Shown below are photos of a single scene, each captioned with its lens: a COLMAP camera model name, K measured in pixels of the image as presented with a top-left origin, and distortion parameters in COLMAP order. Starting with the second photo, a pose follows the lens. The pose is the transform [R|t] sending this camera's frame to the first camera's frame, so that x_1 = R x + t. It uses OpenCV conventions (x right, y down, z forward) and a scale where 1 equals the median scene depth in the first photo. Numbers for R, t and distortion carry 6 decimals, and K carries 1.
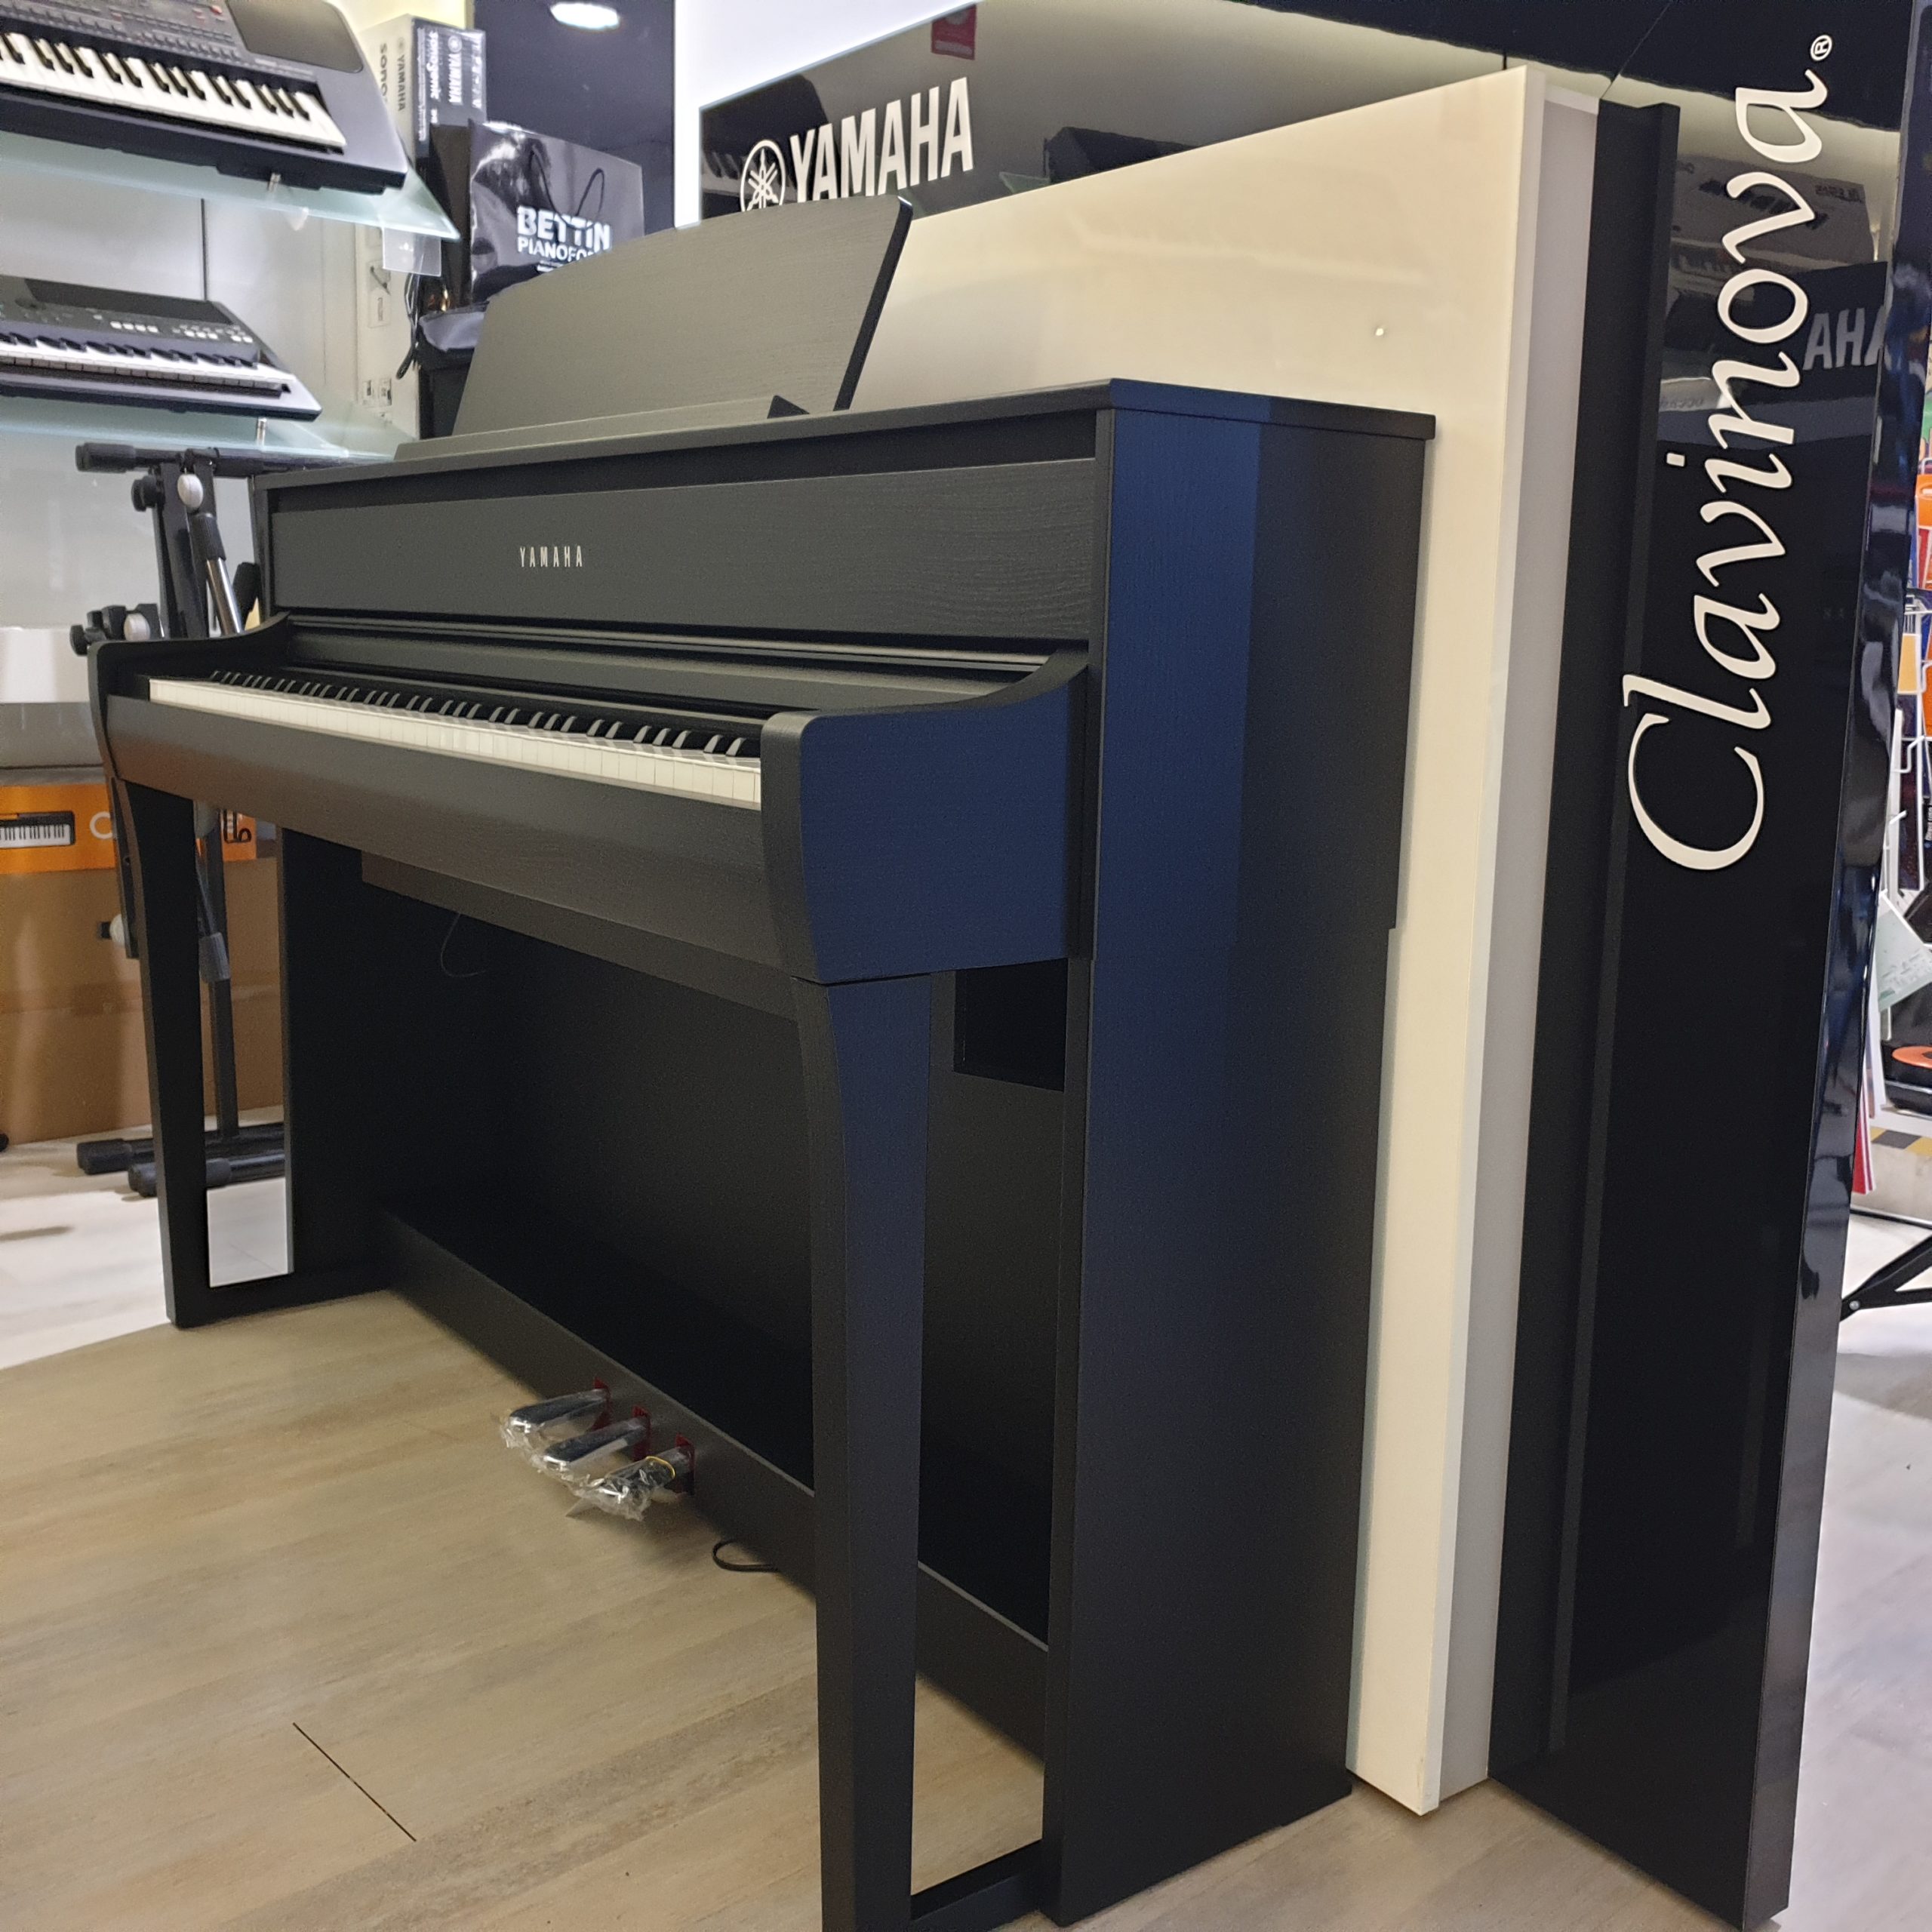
lens RADIAL K [[2183.2, 0, 966.0], [0, 2183.2, 966.0], [0, 0, 1]] dist [-0.060194, 0.079199]
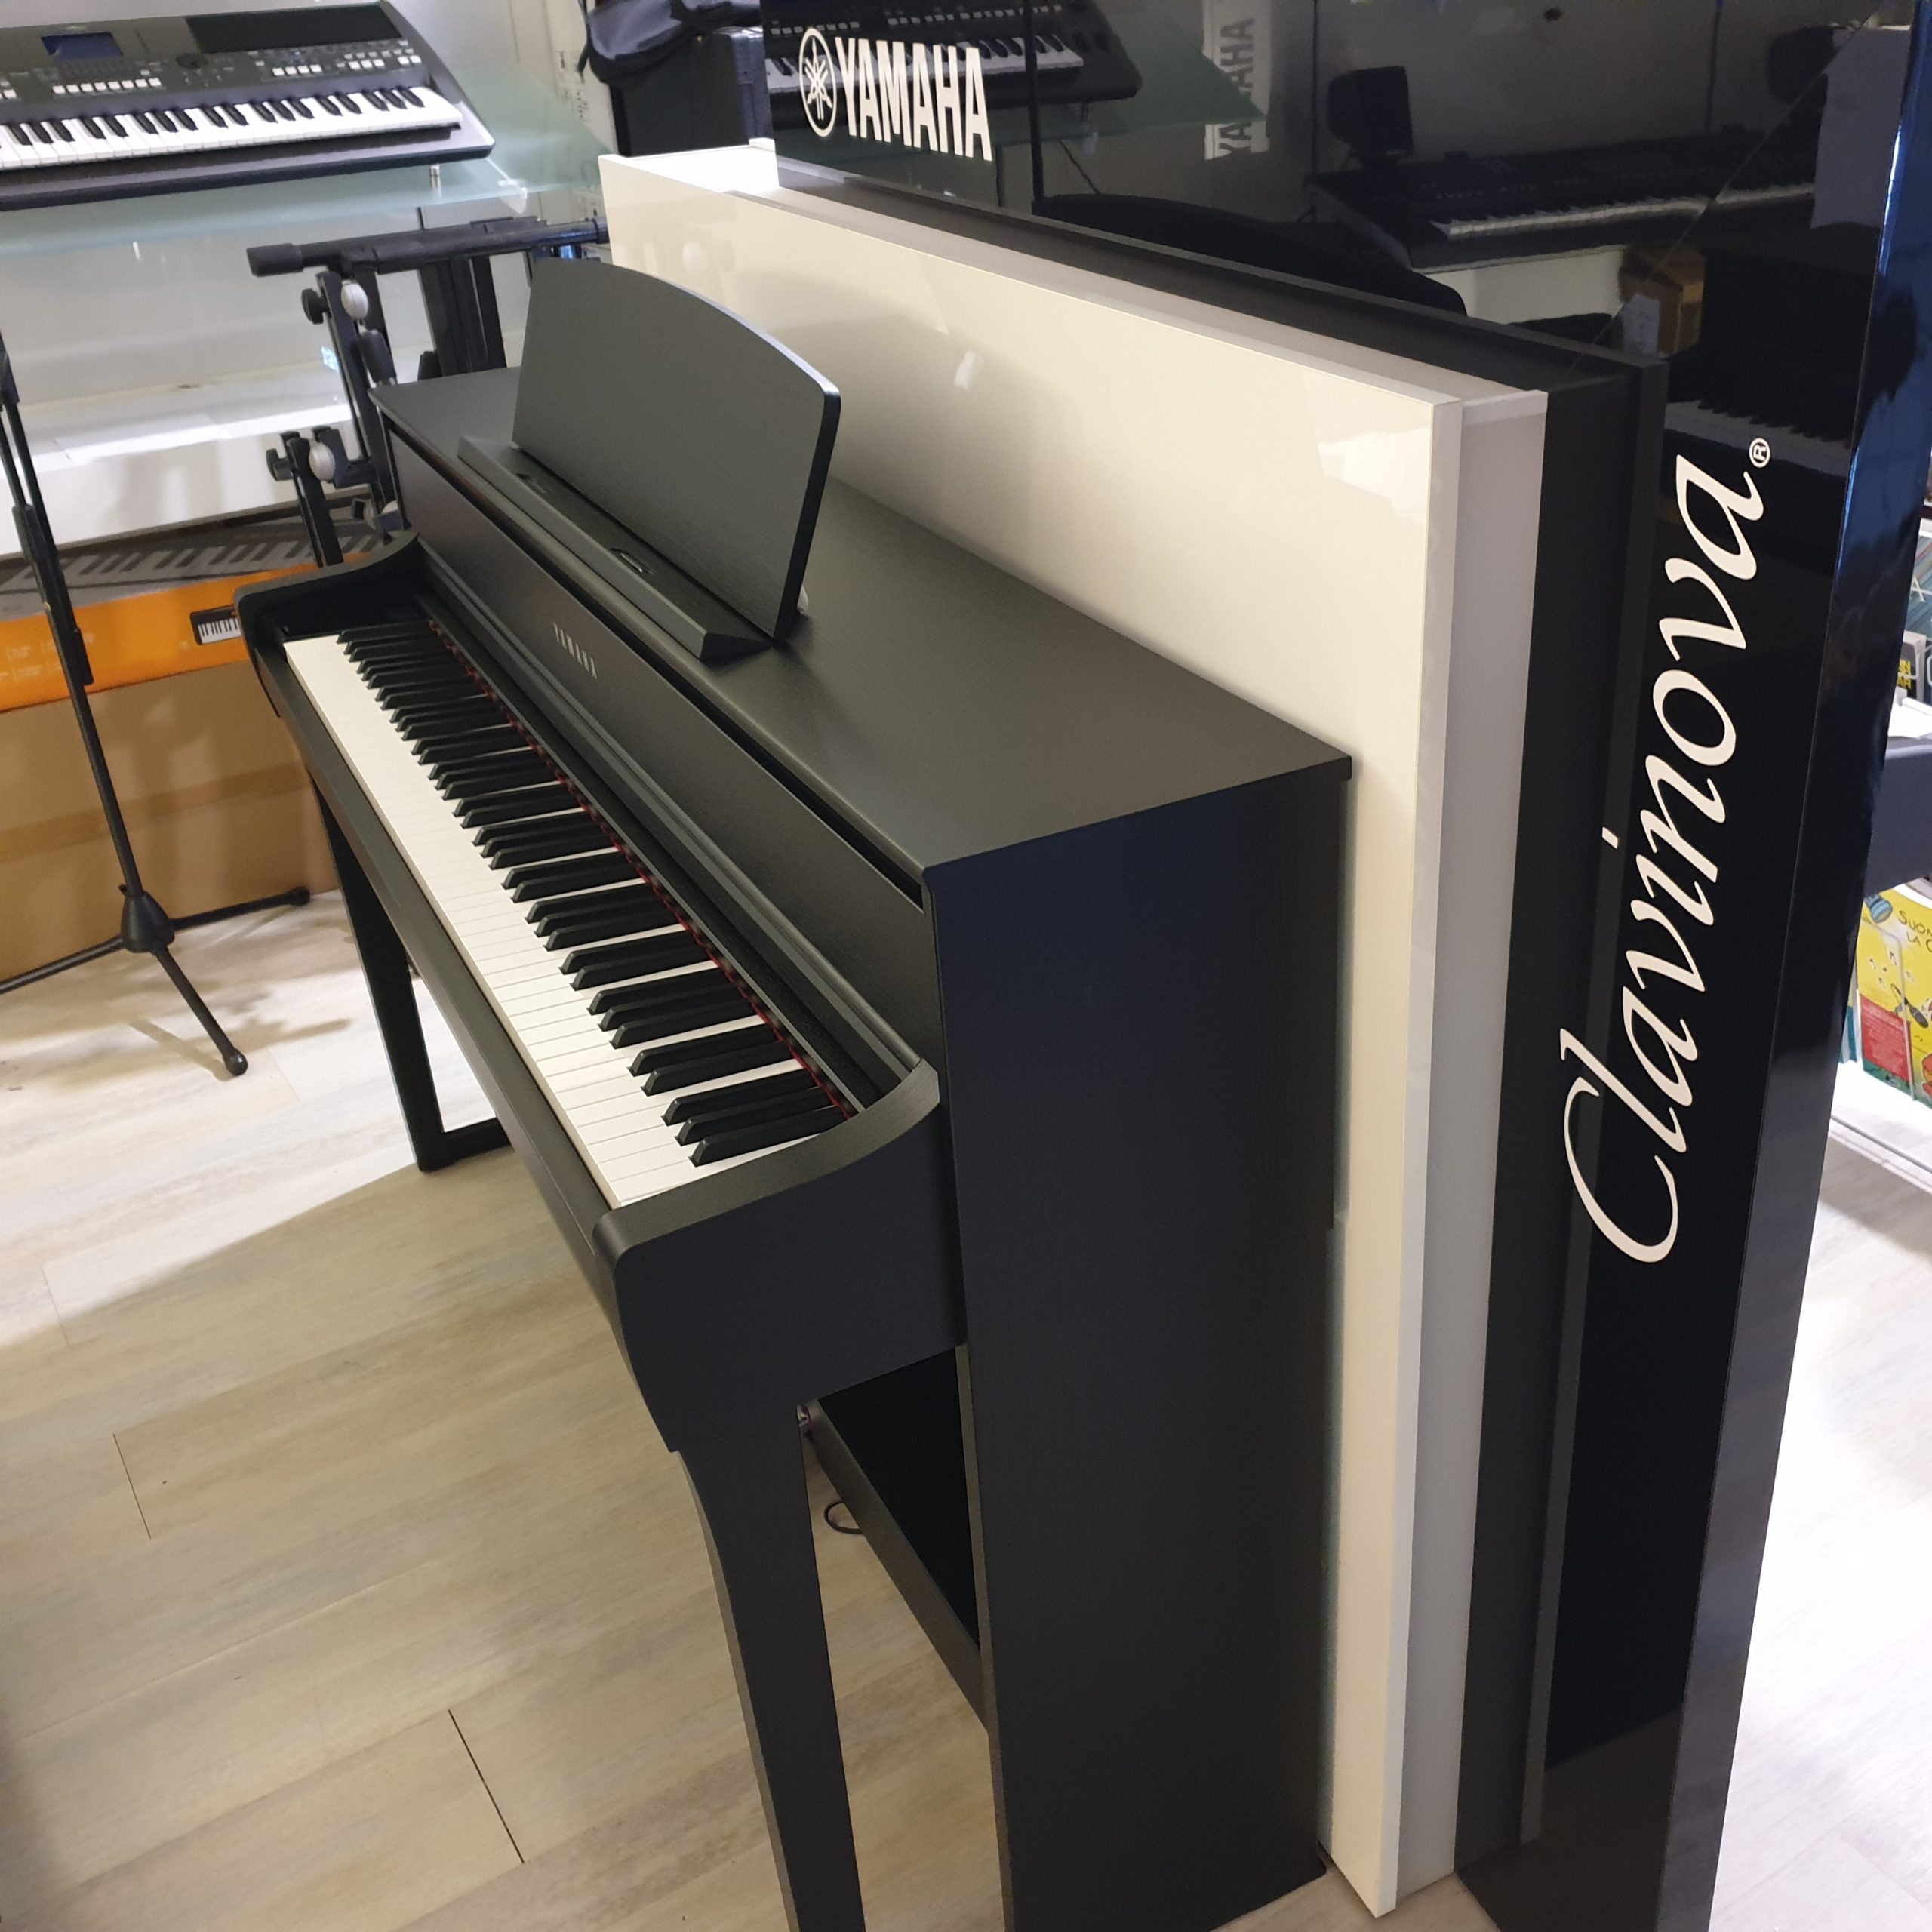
lens RADIAL K [[2160.2, 0, 966.0], [0, 2160.2, 966.0], [0, 0, 1]] dist [-0.021339, 0.031337]
pose [[0.975465, 0.014390, -0.219684, 0.208446], [0.061012, 0.941108, 0.332555, -0.386912], [0.211532, -0.337799, 0.917140, 0.095648]]
